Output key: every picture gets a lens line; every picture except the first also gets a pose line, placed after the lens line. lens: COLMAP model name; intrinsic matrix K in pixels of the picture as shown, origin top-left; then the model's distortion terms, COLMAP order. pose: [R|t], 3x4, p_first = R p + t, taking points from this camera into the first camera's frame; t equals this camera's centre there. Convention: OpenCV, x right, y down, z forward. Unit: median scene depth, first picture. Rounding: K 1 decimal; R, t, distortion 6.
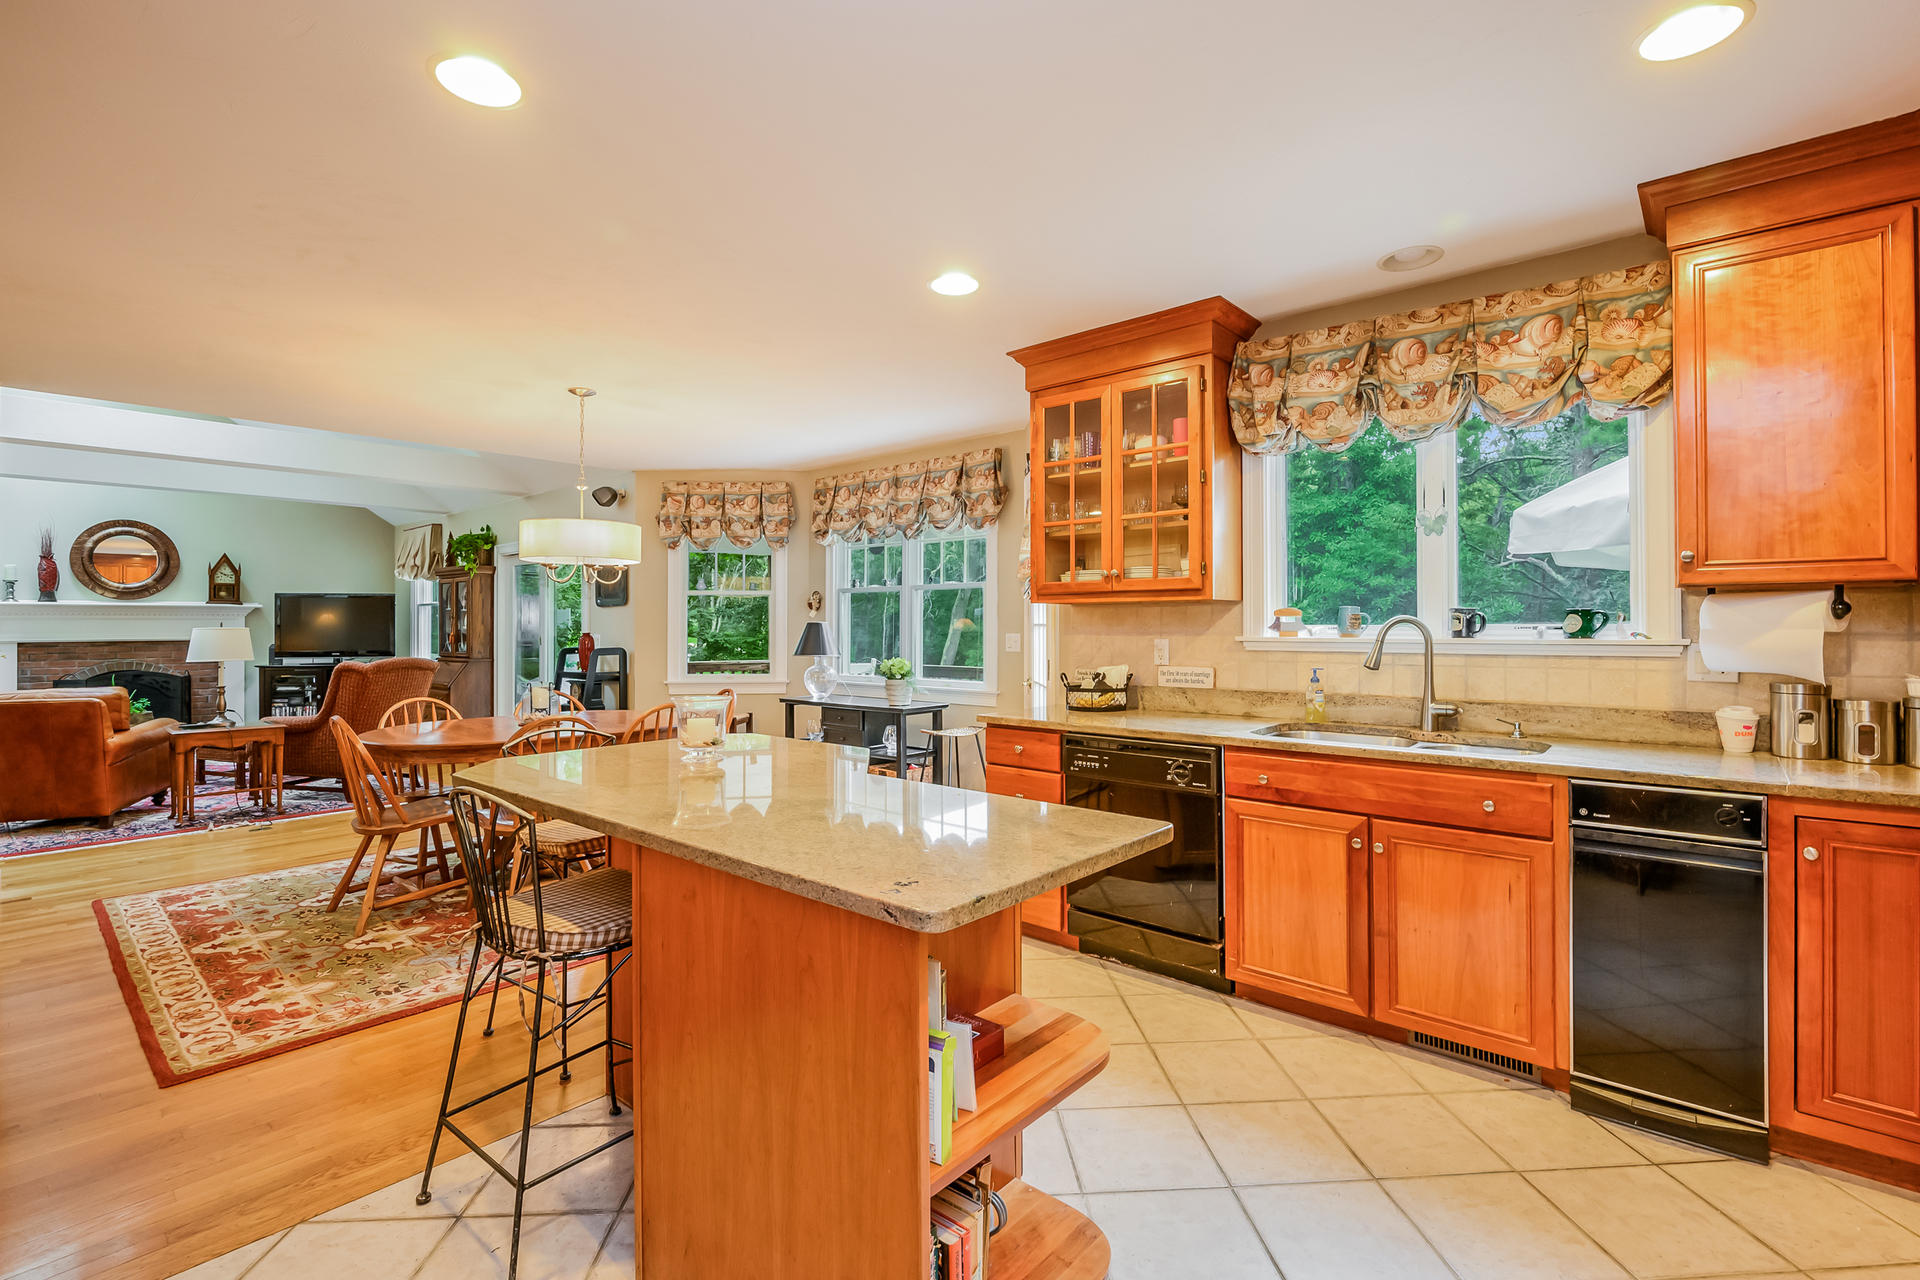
lens RADIAL K [[848.1, 0, 961.1], [0, 848.1, 622.9], [0, 0, 1]] dist [-0.016528, -0.000721]
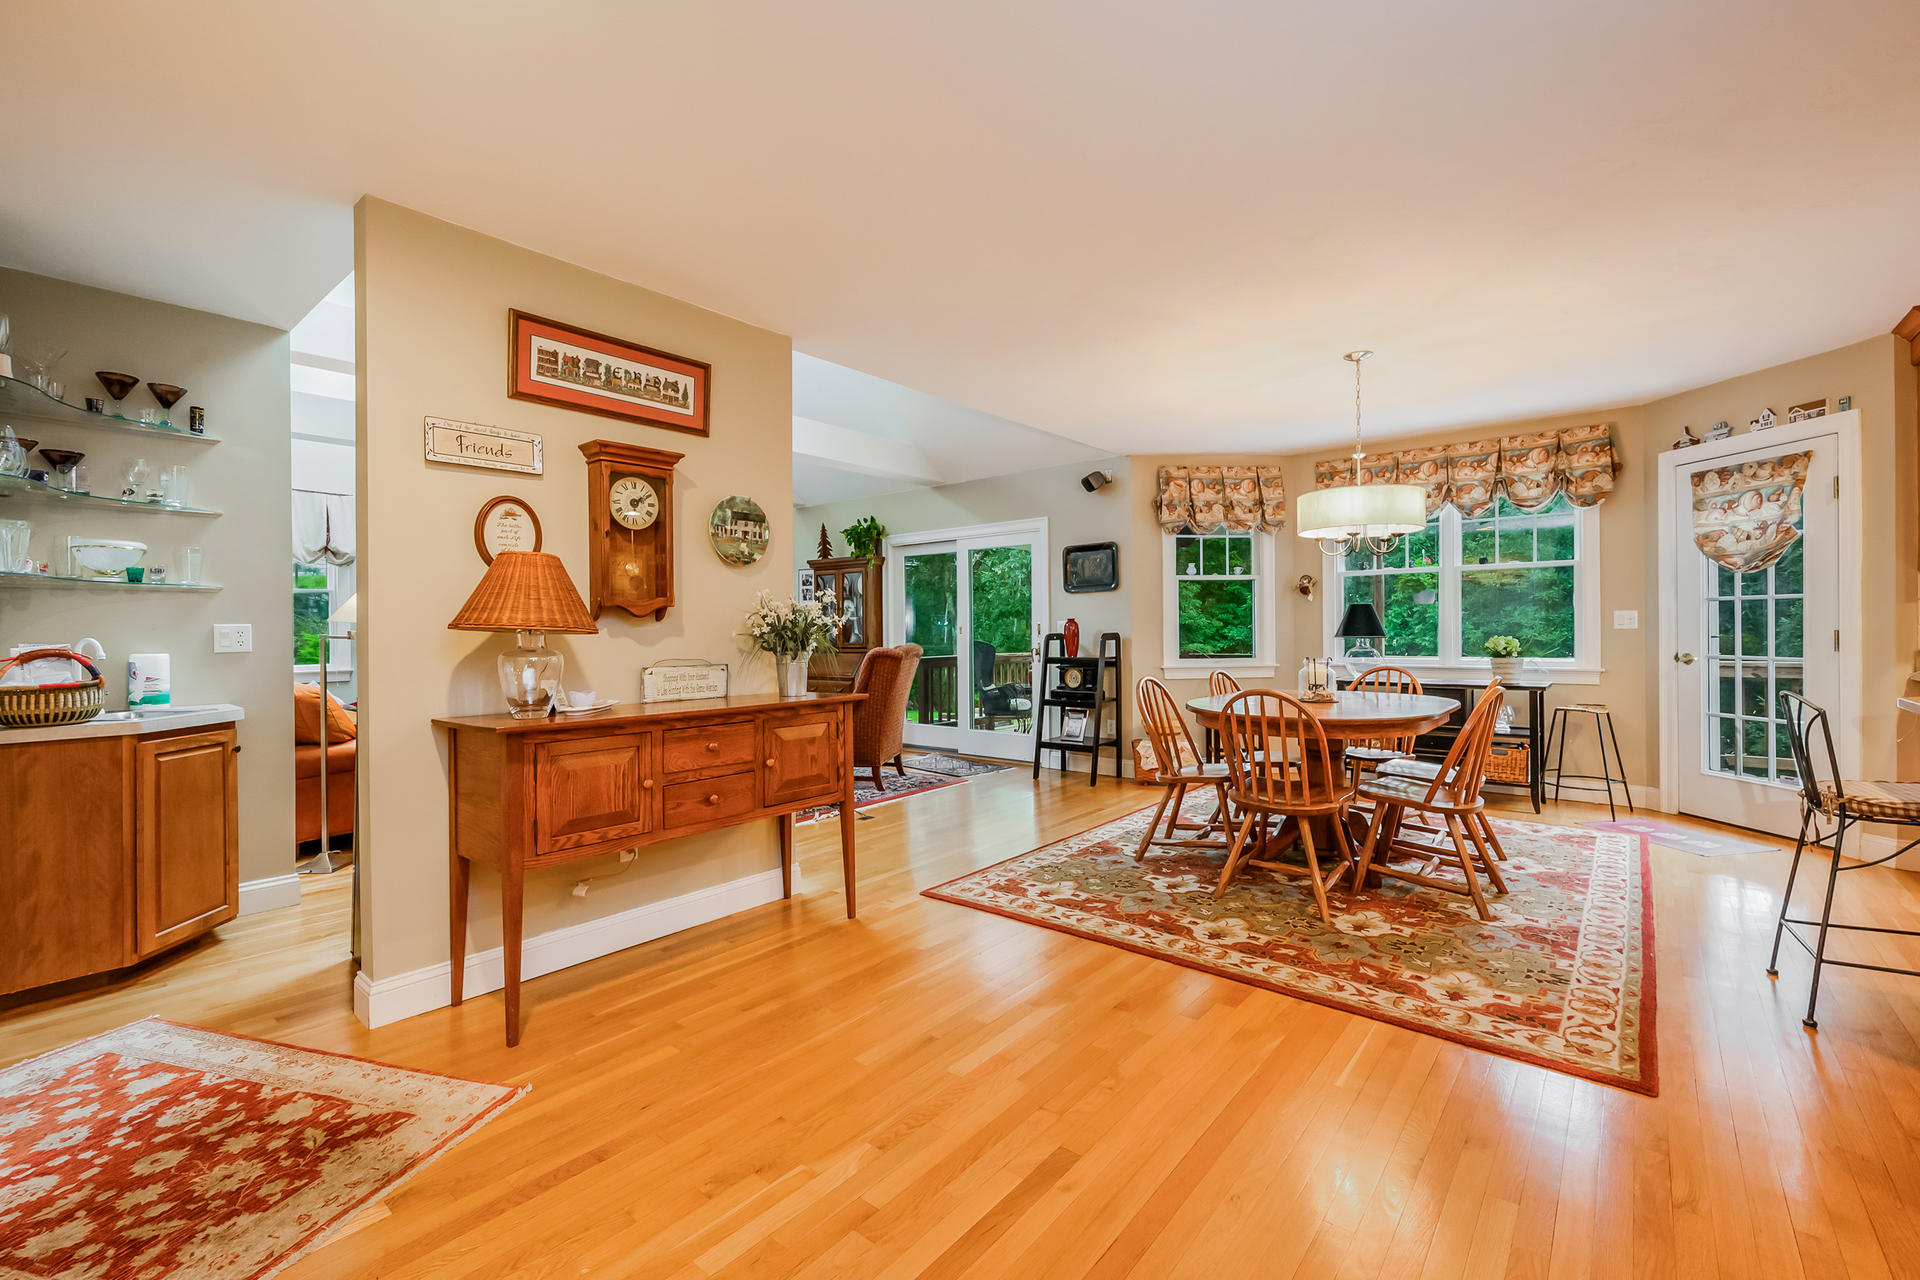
lens RADIAL K [[802.3, 0, 963.4], [0, 802.3, 632.2], [0, 0, 1]] dist [0.002426, -0.000231]
pose [[0.999934, -0.007424, 0.008715, -0.597683], [0.007350, 0.999937, 0.008459, 0.019392], [-0.008777, -0.008394, 0.999926, 0.055215]]
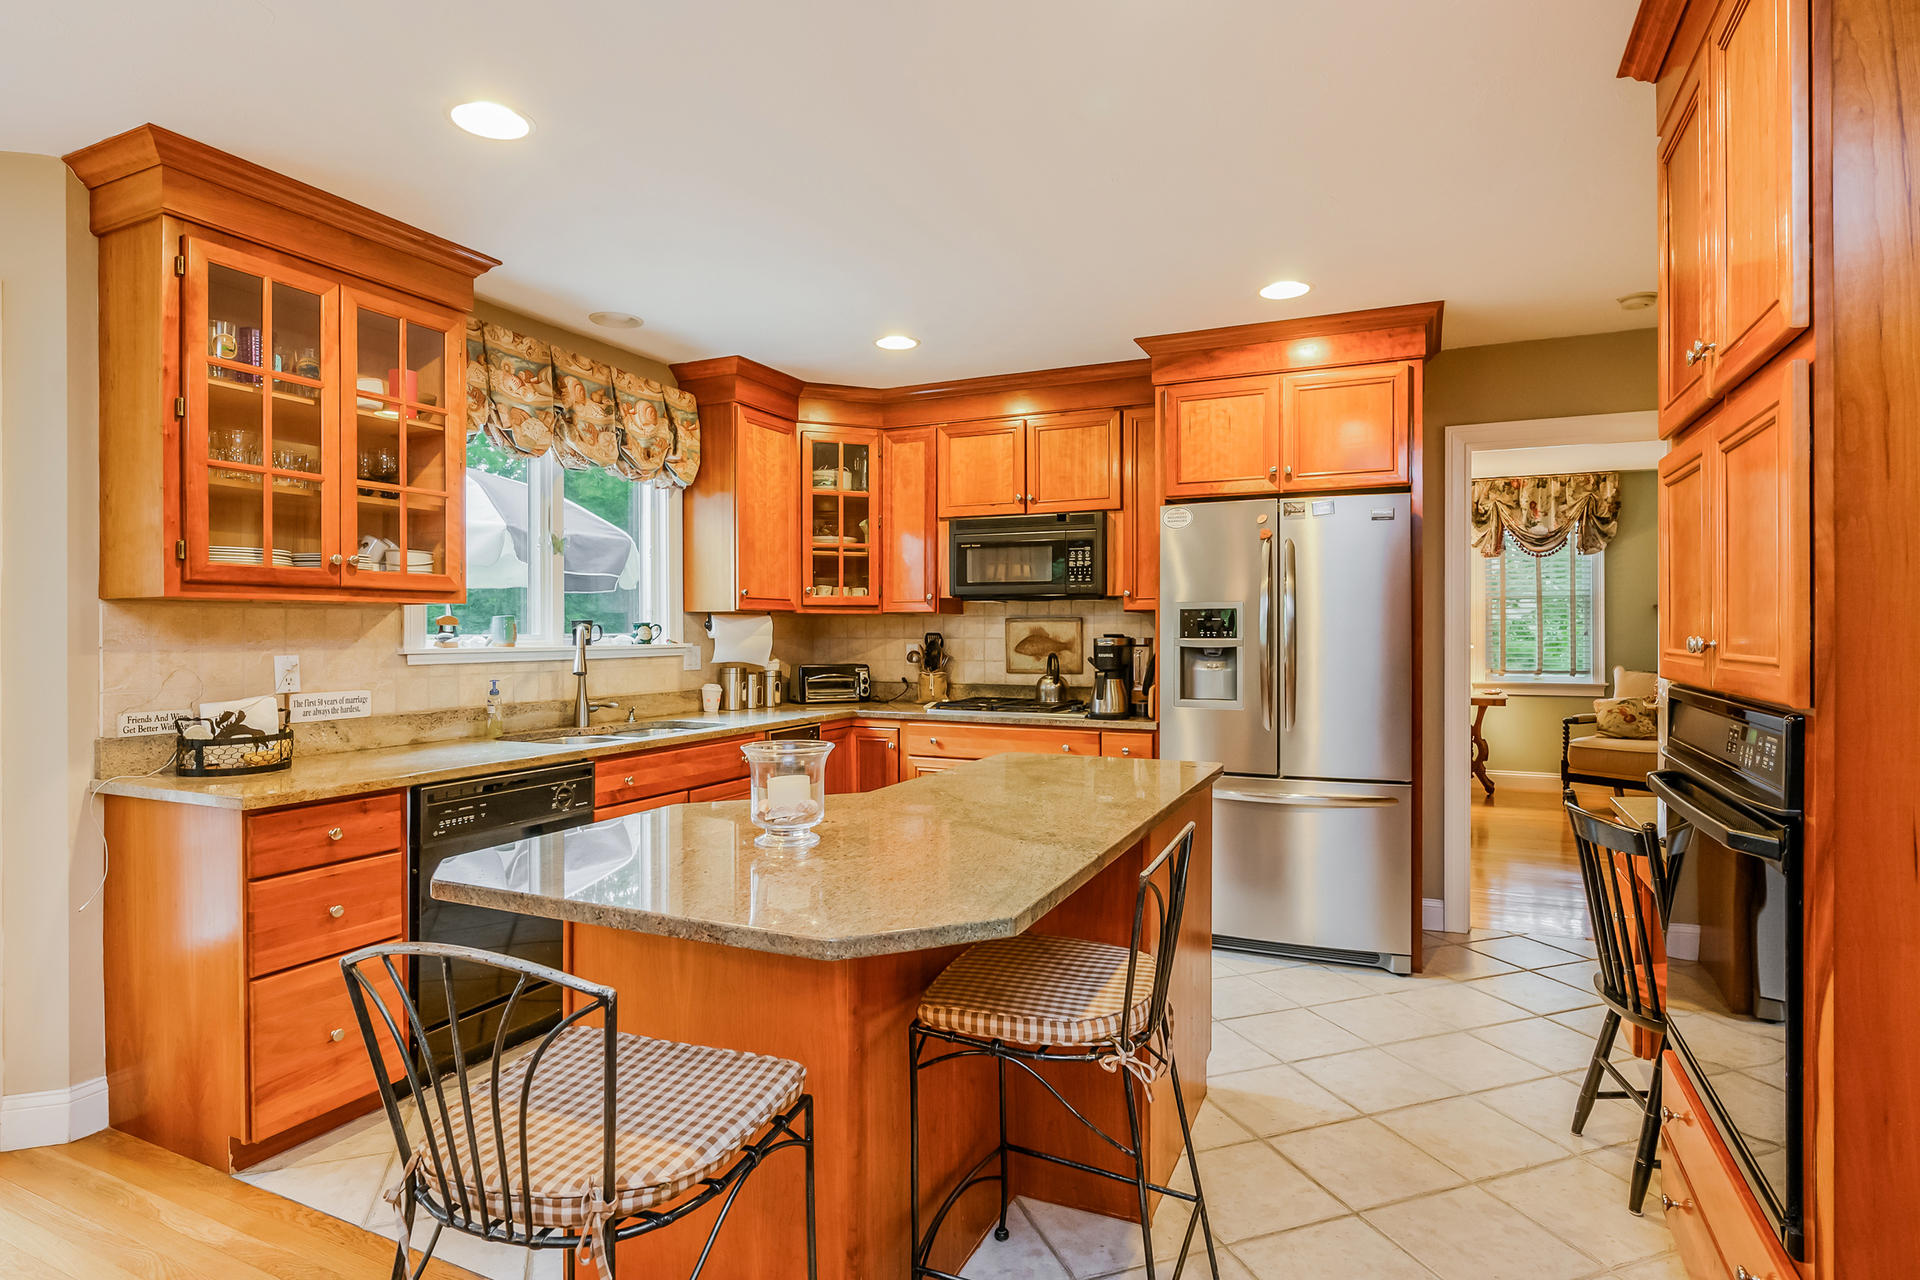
lens RADIAL K [[972.3, 0, 962.2], [0, 972.3, 632.1], [0, 0, 1]] dist [0.004203, 0.000556]
pose [[-0.262733, 0.001818, 0.964867, -0.933311], [-0.001519, 0.999996, -0.002298, 0.001443], [-0.964867, -0.002069, -0.262730, 0.932066]]
